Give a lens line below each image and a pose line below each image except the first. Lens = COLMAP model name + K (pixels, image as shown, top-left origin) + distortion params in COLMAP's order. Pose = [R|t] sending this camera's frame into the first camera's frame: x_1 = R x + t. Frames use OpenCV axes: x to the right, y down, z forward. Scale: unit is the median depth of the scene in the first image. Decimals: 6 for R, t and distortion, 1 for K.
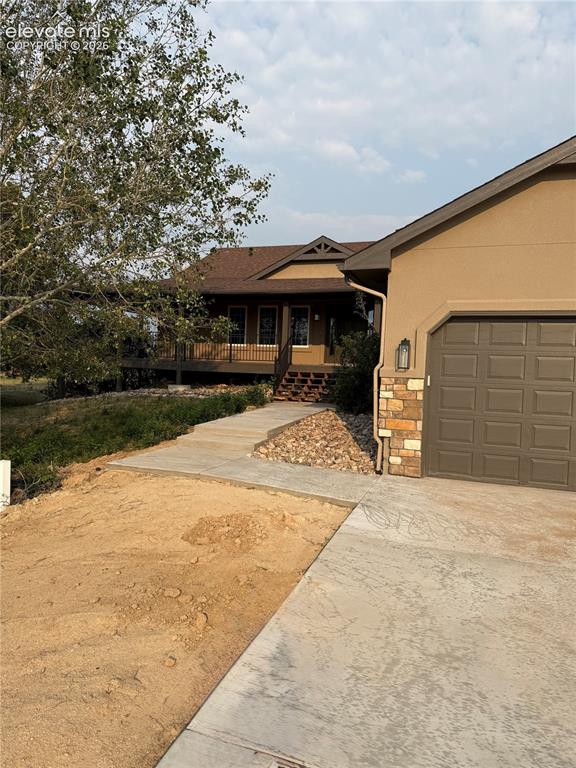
lens RADIAL K [[530.1, 0, 288.0], [0, 530.1, 384.0], [0, 0, 1]] dist [0.036957, -0.050126]
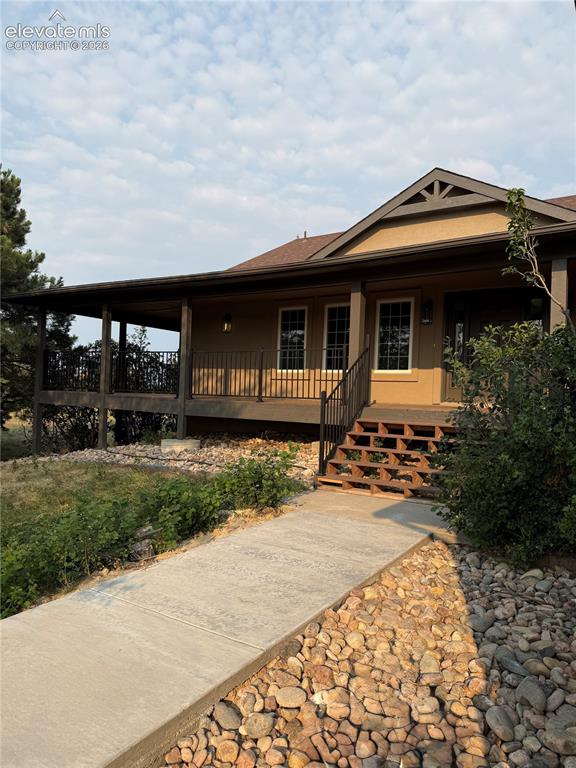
lens RADIAL K [[530.1, 0, 288.0], [0, 530.1, 384.0], [0, 0, 1]] dist [0.036957, -0.050126]
pose [[0.968745, -0.007151, -0.247955, 0.083794], [-0.008073, 0.998146, -0.060329, -0.039742], [0.247927, 0.060445, 0.966891, 0.723522]]
